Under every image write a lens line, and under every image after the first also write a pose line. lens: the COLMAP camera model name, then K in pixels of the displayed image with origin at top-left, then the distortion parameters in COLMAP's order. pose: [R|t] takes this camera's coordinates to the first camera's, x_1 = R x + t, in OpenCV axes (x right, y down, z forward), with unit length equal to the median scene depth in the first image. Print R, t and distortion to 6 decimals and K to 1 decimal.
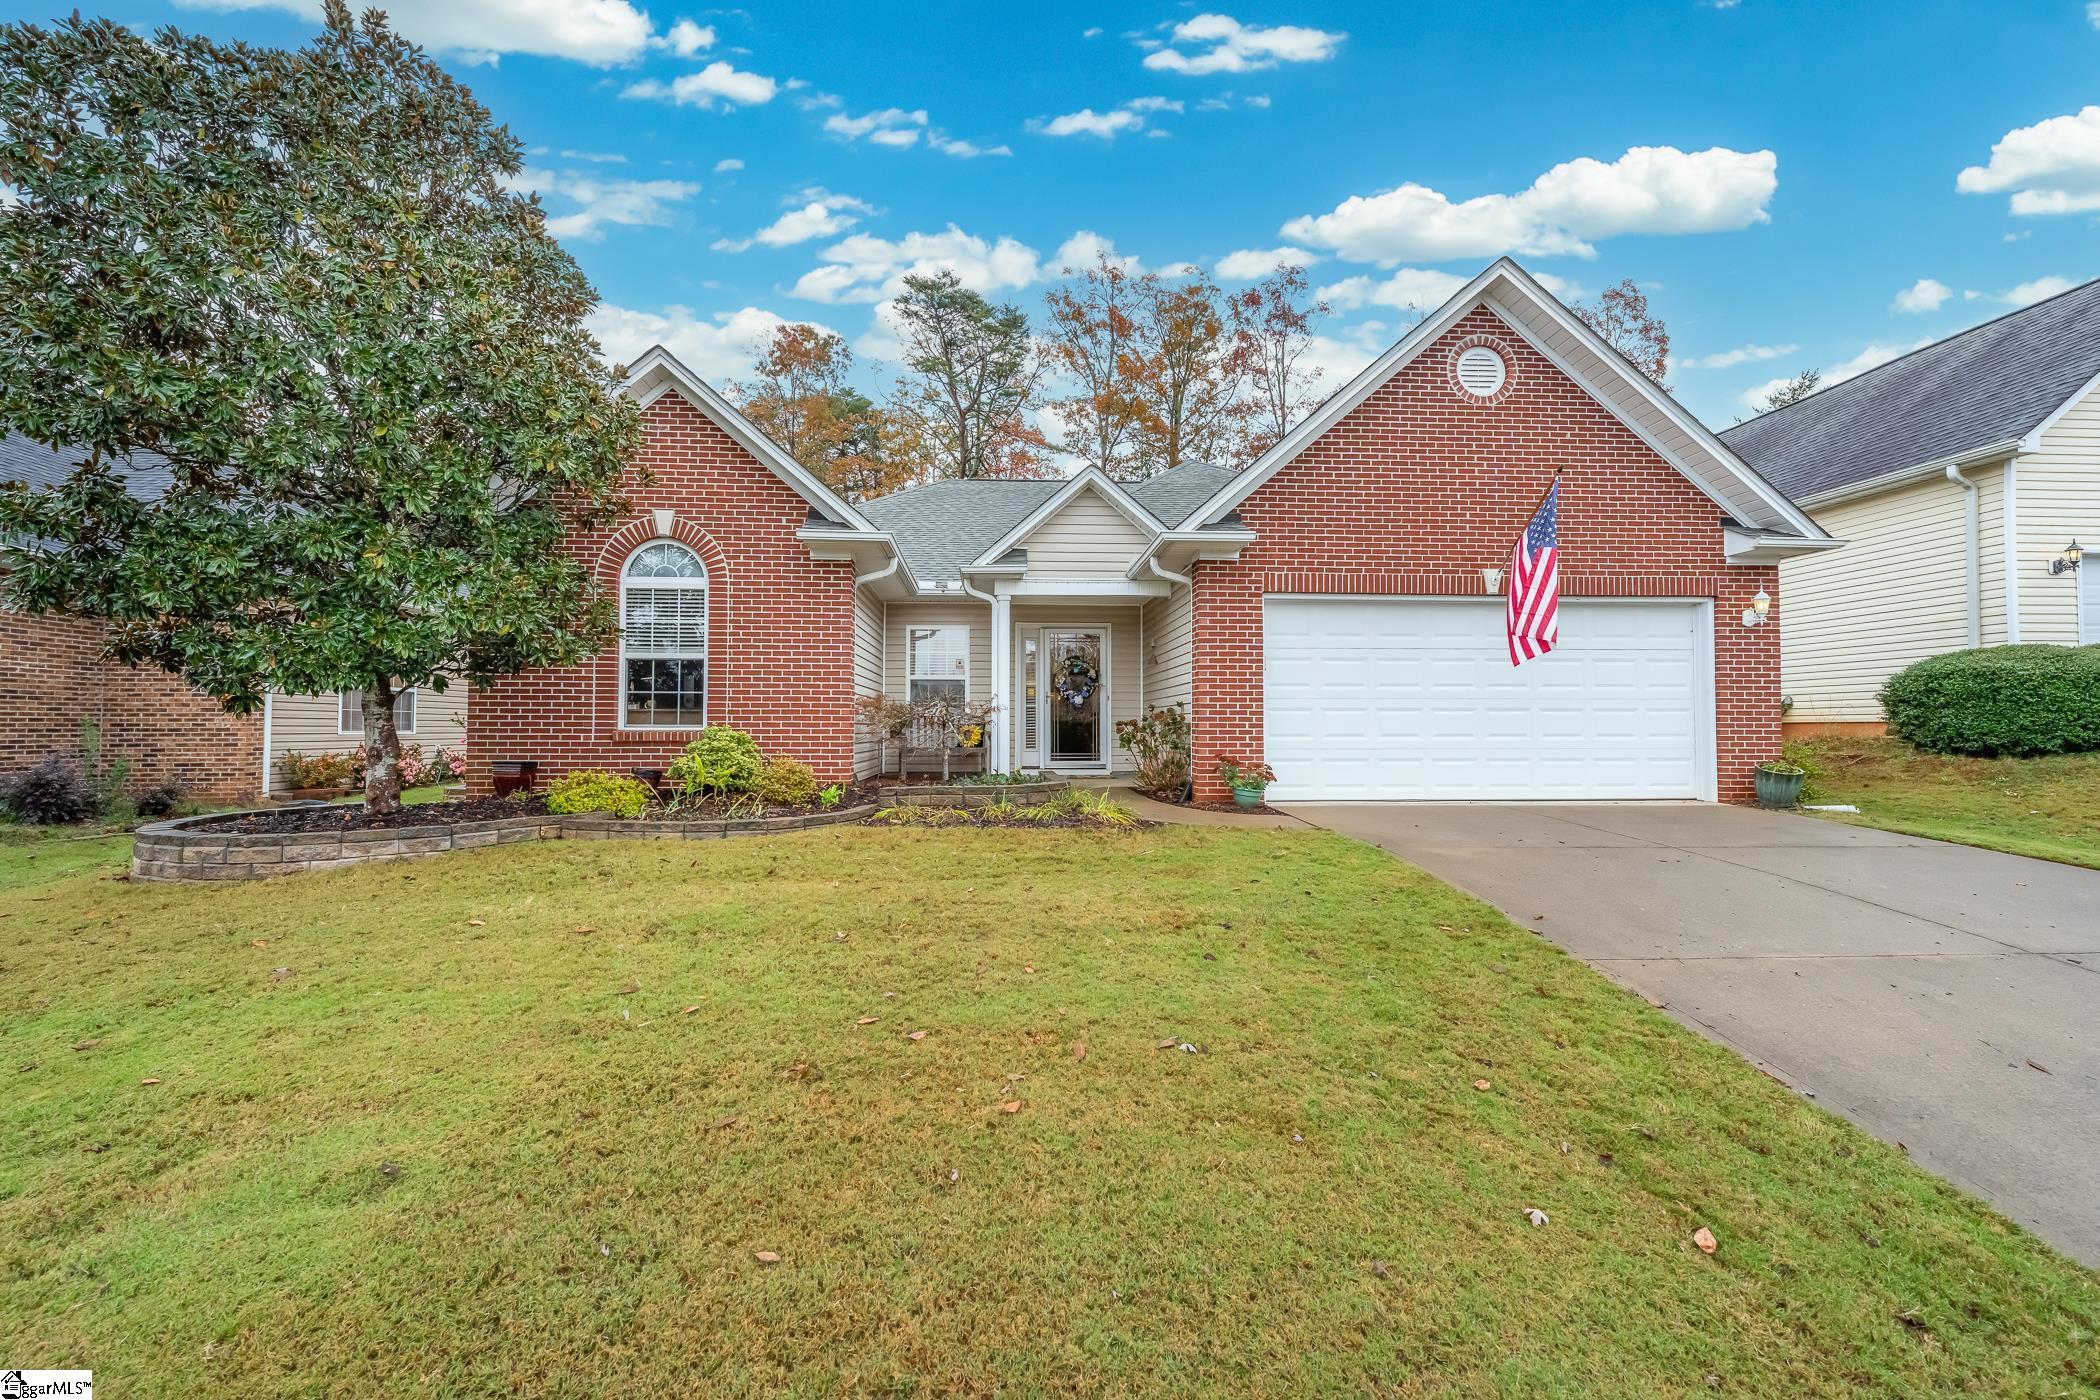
lens RADIAL K [[901.1, 0, 1052.2], [0, 901.1, 698.9], [0, 0, 1]] dist [0.009748, -0.001067]
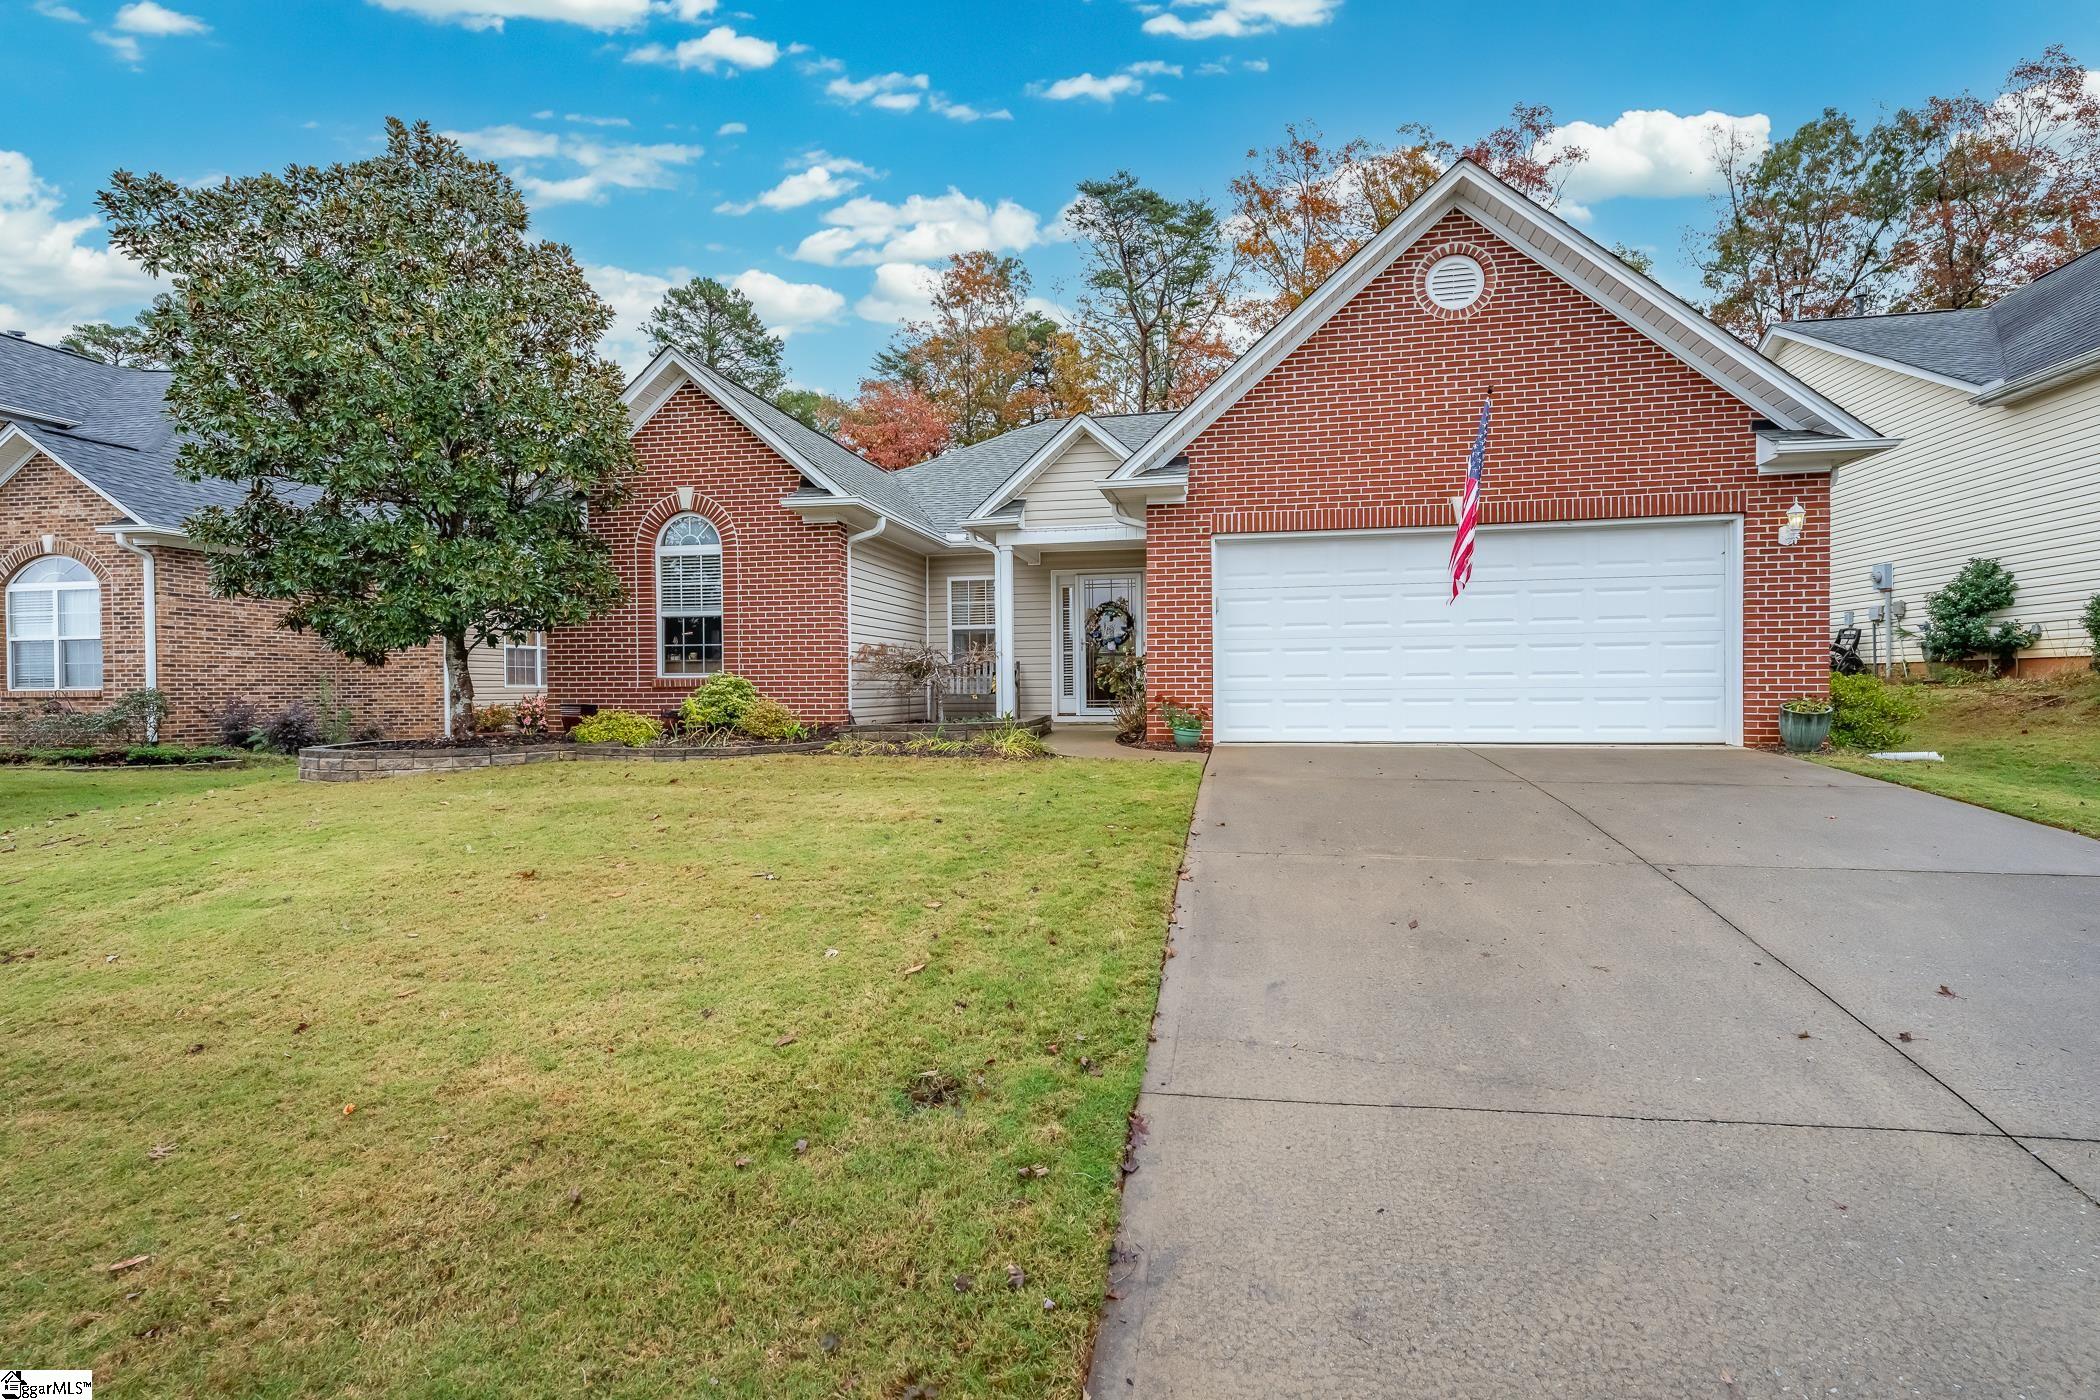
lens RADIAL K [[1046.3, 0, 1048.2], [0, 1046.3, 697.8], [0, 0, 1]] dist [0.015630, -0.000366]
pose [[0.963112, -0.005954, -0.269036, 0.361794], [0.017541, 0.999018, 0.040687, 0.012973], [0.268529, -0.043906, 0.962270, -0.171485]]
